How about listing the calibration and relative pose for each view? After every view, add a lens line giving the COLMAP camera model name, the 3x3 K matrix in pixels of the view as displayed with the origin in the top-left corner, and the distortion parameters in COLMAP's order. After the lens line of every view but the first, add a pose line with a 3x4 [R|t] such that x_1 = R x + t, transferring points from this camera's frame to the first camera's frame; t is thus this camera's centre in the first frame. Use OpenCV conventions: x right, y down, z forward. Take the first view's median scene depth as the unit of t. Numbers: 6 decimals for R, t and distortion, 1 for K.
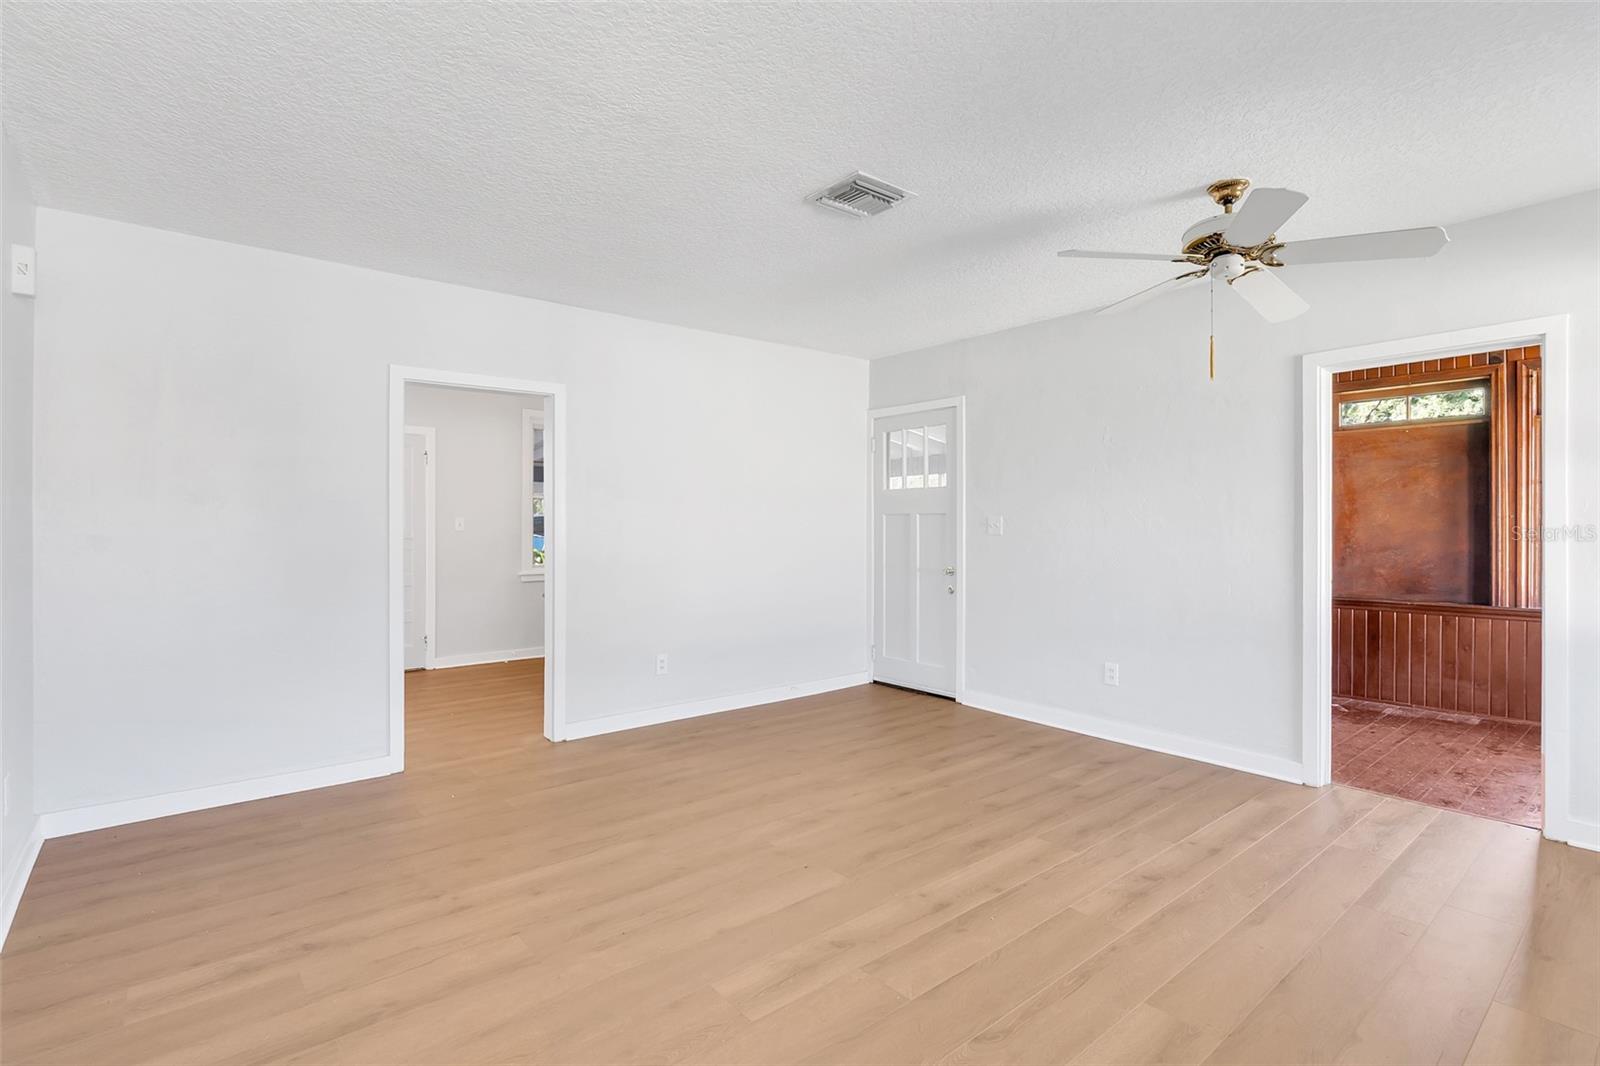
lens RADIAL K [[748.6, 0, 789.9], [0, 748.6, 521.1], [0, 0, 1]] dist [-0.020983, 0.001180]
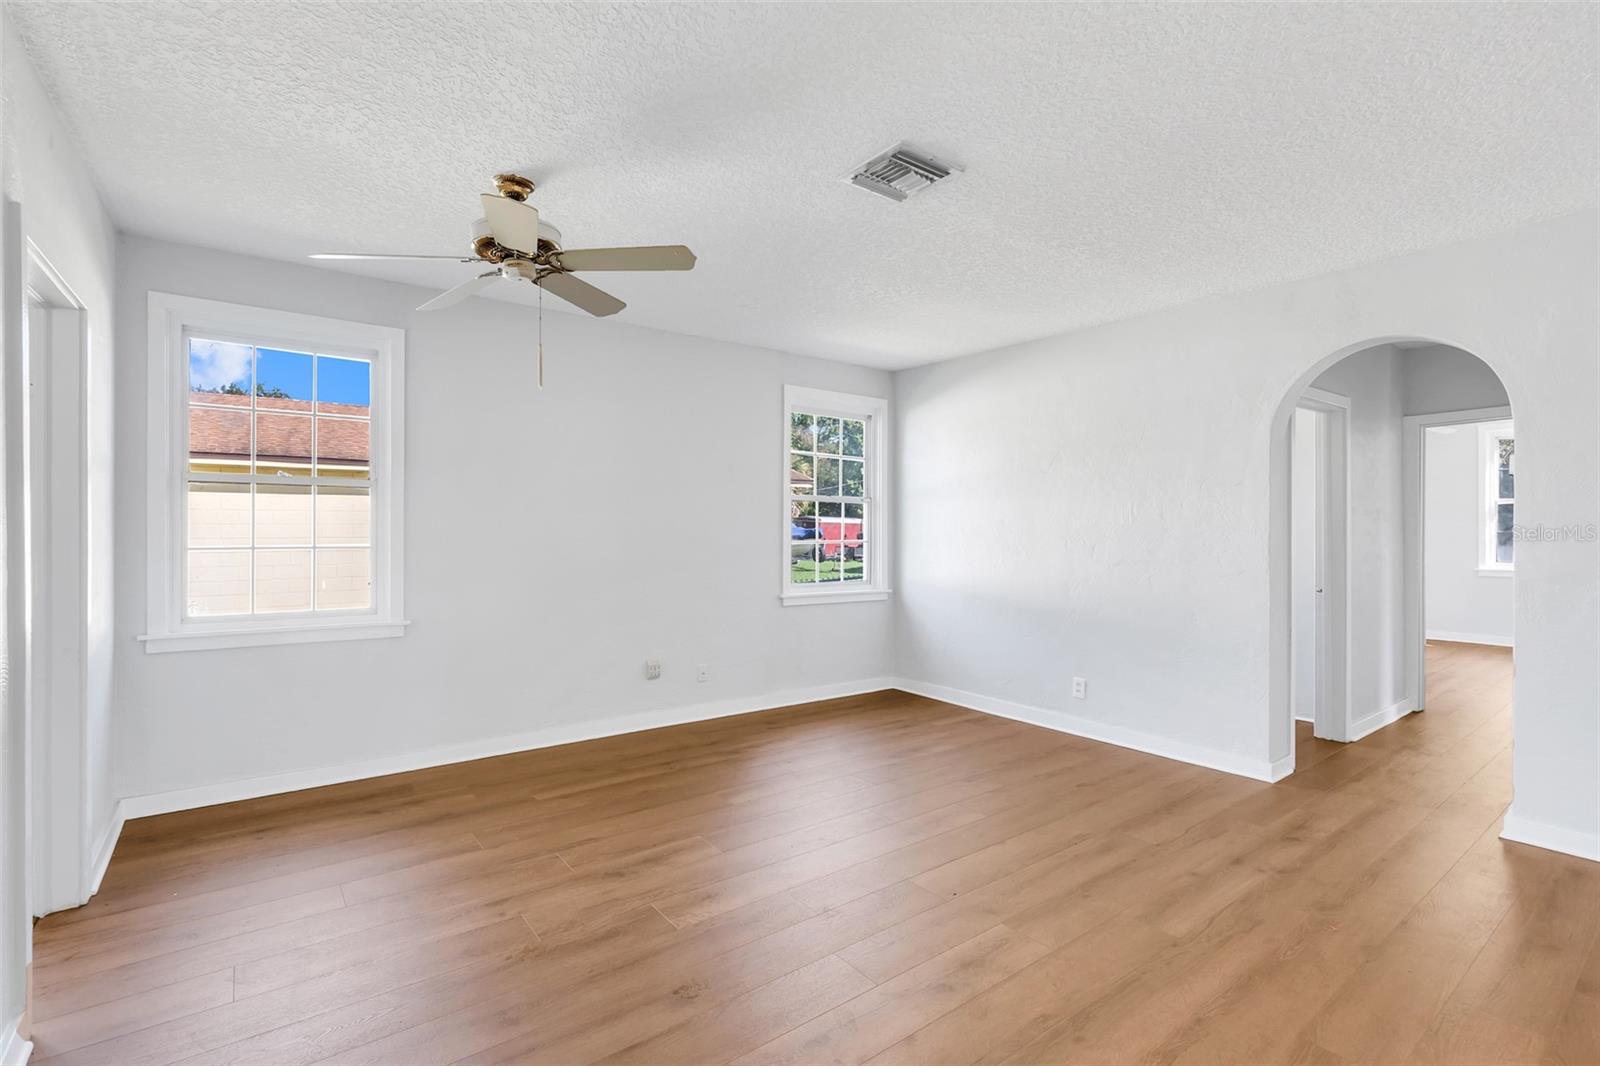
lens RADIAL K [[748.6, 0, 791.8], [0, 748.6, 526.3], [0, 0, 1]] dist [-0.020983, 0.001180]
pose [[-0.999280, -0.003065, 0.037821, 0.209926], [-0.003355, 0.999965, -0.007608, 0.000809], [-0.037797, -0.007729, -0.999256, 2.104818]]
